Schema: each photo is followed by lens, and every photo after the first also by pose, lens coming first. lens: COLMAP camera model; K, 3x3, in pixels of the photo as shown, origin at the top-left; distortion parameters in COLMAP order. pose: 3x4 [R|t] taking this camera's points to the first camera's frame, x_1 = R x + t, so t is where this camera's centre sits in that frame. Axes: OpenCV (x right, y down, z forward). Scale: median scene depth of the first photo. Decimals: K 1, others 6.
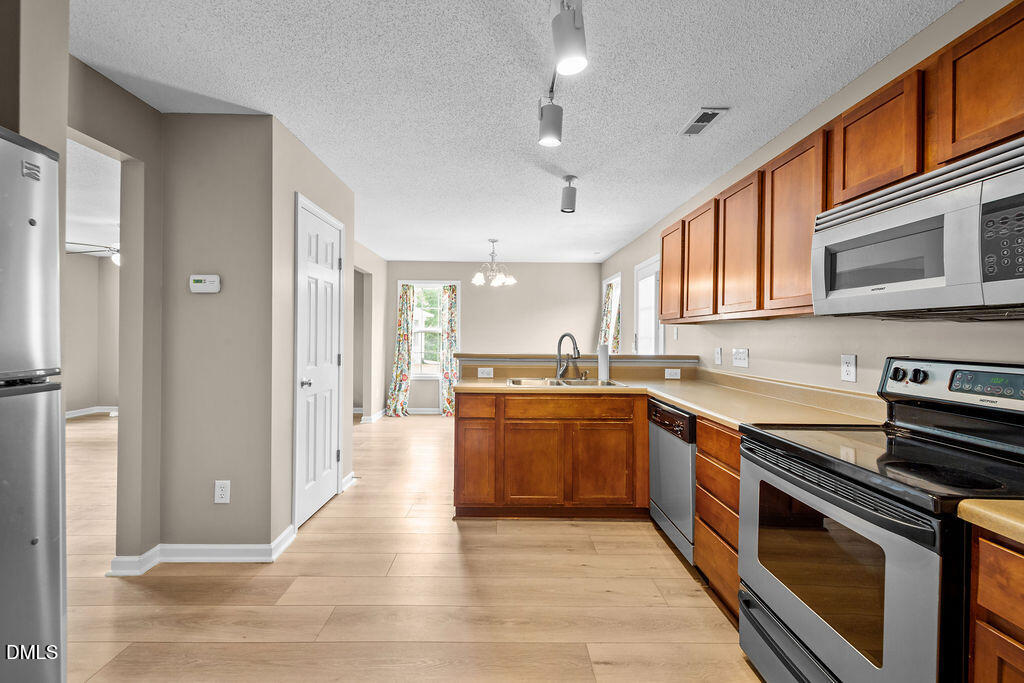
lens RADIAL K [[415.4, 0, 509.0], [0, 415.4, 336.9], [0, 0, 1]] dist [0.017784, -0.006765]
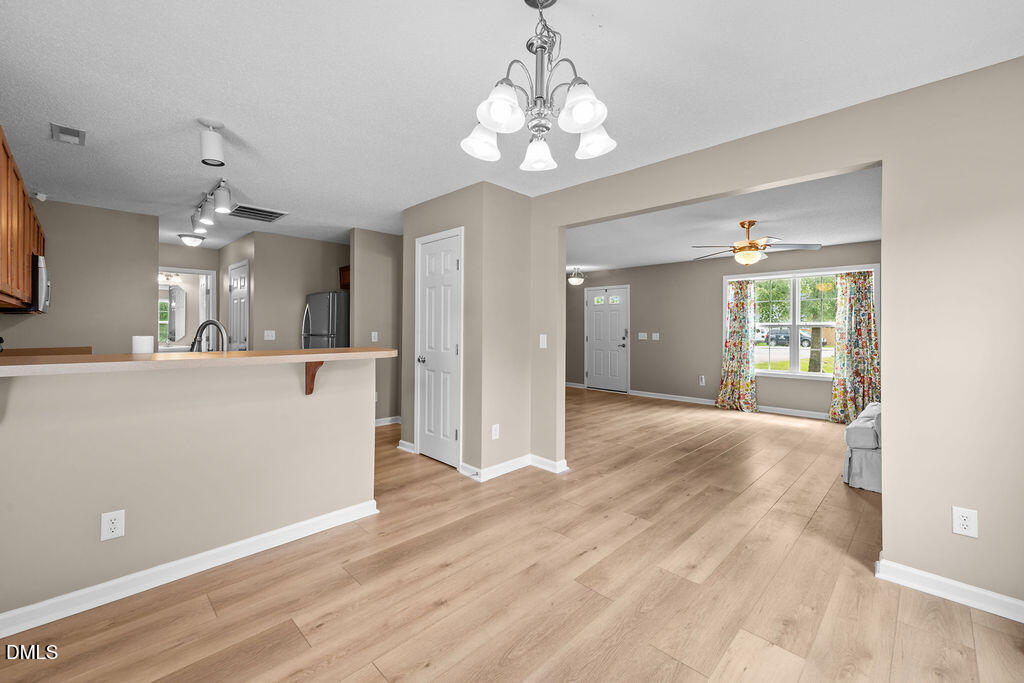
lens RADIAL K [[420.5, 0, 507.9], [0, 420.5, 326.9], [0, 0, 1]] dist [0.019405, -0.006486]
pose [[-0.717814, -0.015917, -0.696053, 0.482865], [-0.013719, 0.999868, -0.008716, 0.003886], [0.696100, 0.003292, -0.717938, 3.225674]]
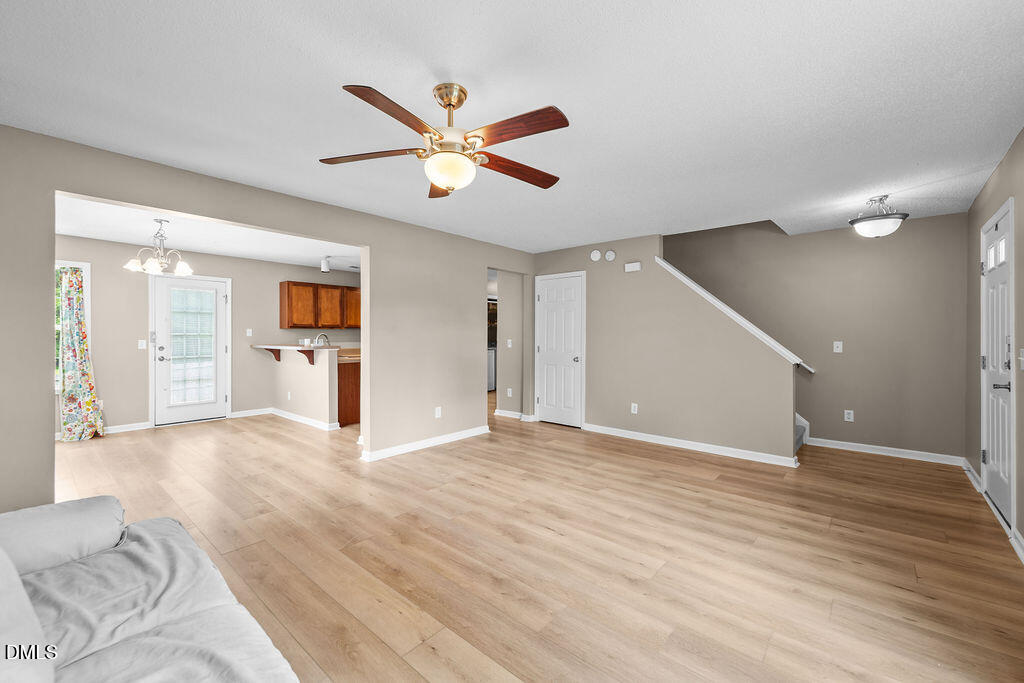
lens RADIAL K [[415.4, 0, 509.0], [0, 415.4, 336.9], [0, 0, 1]] dist [0.017784, -0.006765]
pose [[-0.743569, -0.012044, 0.668551, -3.049403], [-0.007379, 0.999925, 0.009807, -0.030020], [-0.668618, 0.002359, -0.743602, 3.132149]]
